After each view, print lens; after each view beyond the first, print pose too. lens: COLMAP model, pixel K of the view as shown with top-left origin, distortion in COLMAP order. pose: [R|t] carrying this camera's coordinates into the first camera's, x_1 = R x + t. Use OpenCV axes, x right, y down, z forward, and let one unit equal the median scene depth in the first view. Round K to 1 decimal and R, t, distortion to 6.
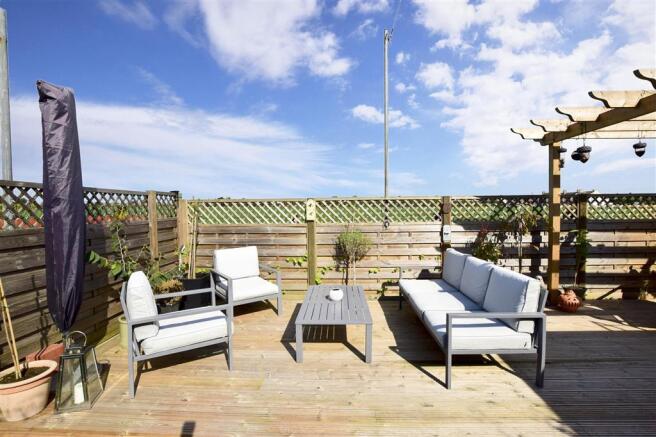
lens RADIAL K [[292.7, 0, 328.0], [0, 292.7, 218.5], [0, 0, 1]] dist [-0.000546, 0.000306]
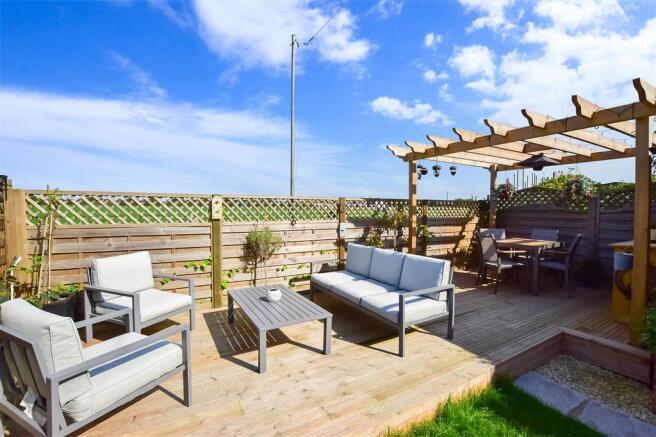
lens RADIAL K [[292.0, 0, 327.5], [0, 292.0, 211.0], [0, 0, 1]] dist [0.018277, 0.000143]
pose [[0.858099, 0.010217, 0.513383, -0.232720], [0.001275, 0.999757, -0.022028, 0.001664], [-0.513483, 0.019557, 0.857877, 0.047216]]
